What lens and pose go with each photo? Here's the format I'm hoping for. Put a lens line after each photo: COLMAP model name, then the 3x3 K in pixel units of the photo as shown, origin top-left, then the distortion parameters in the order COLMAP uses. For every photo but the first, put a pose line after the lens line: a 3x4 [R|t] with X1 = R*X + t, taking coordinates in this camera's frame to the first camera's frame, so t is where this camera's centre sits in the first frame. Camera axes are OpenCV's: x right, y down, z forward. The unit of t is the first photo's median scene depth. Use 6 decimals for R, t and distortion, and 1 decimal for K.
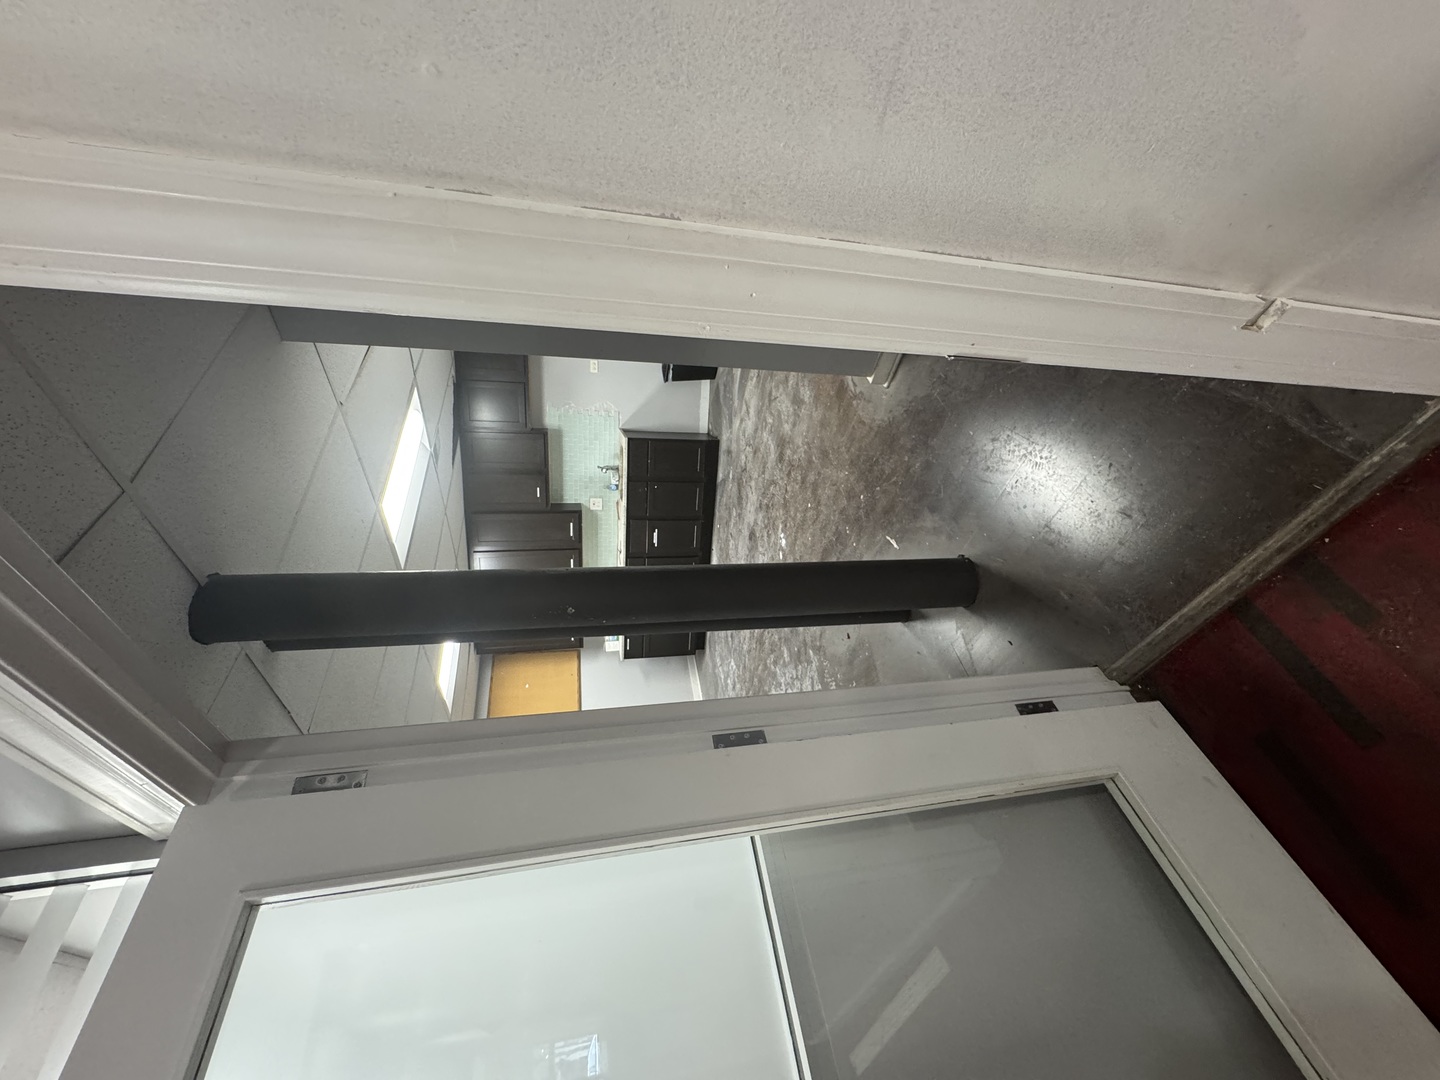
lens RADIAL K [[575.5, 0, 720.5], [0, 575.5, 538.9], [0, 0, 1]] dist [-0.003961, 0.000243]
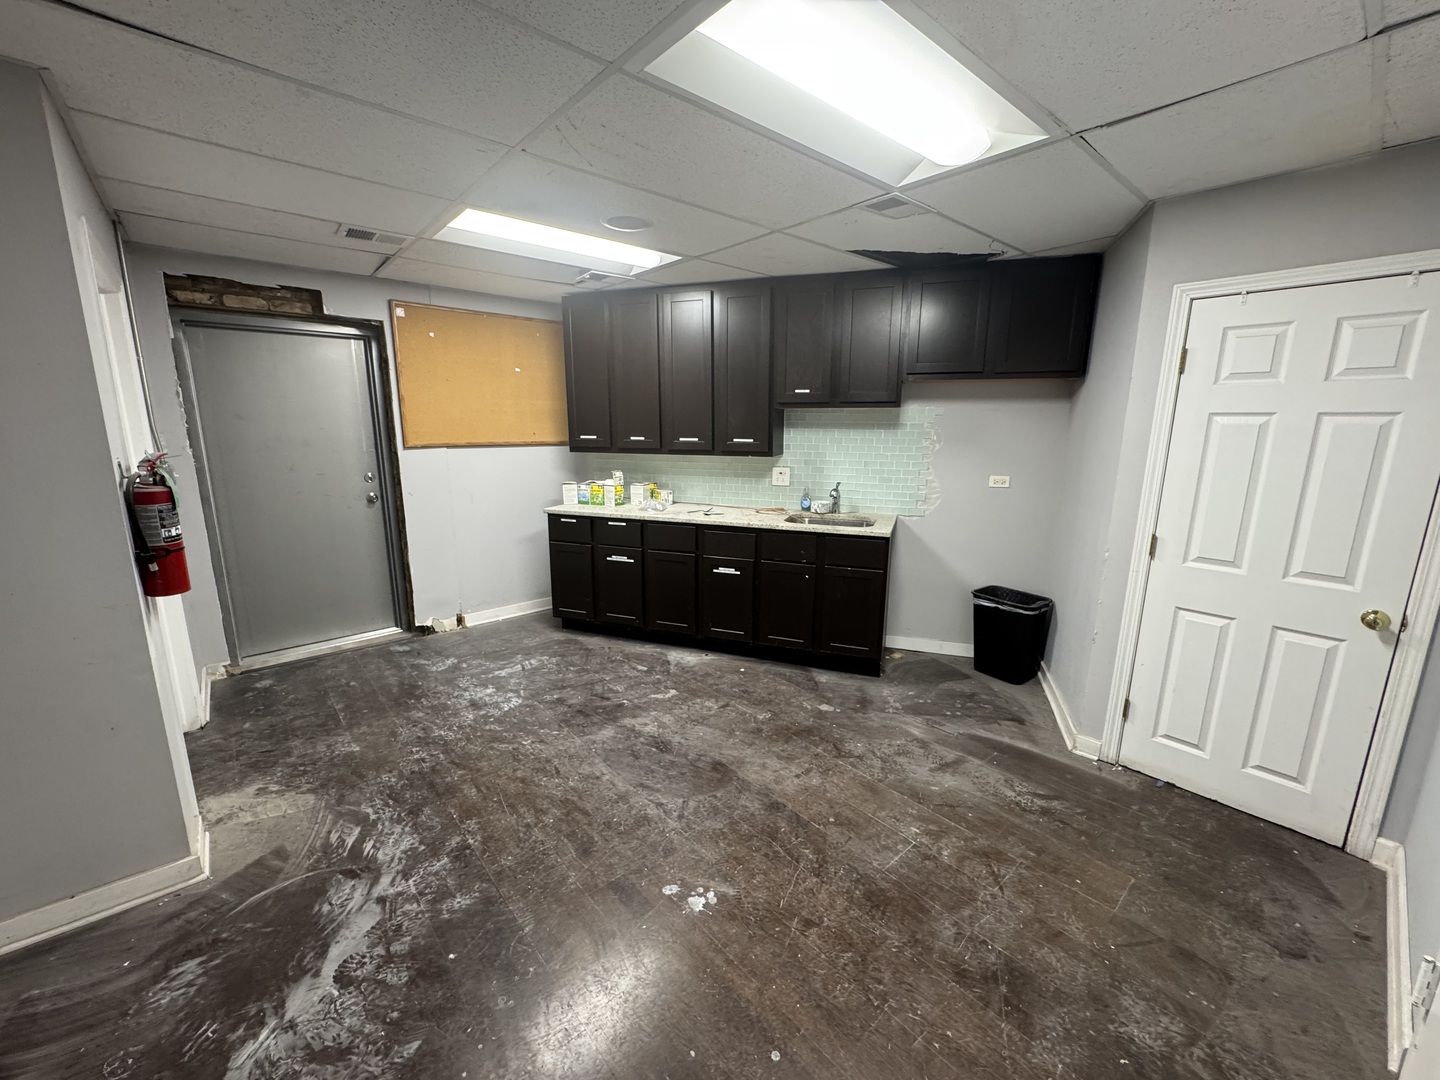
lens RADIAL K [[575.5, 0, 718.0], [0, 575.5, 539.7], [0, 0, 1]] dist [-0.003961, 0.000243]
pose [[-0.029030, 0.998286, -0.050810, -0.123010], [-0.999020, -0.027276, 0.034871, -0.014631], [0.033426, 0.051773, 0.998099, 0.385726]]
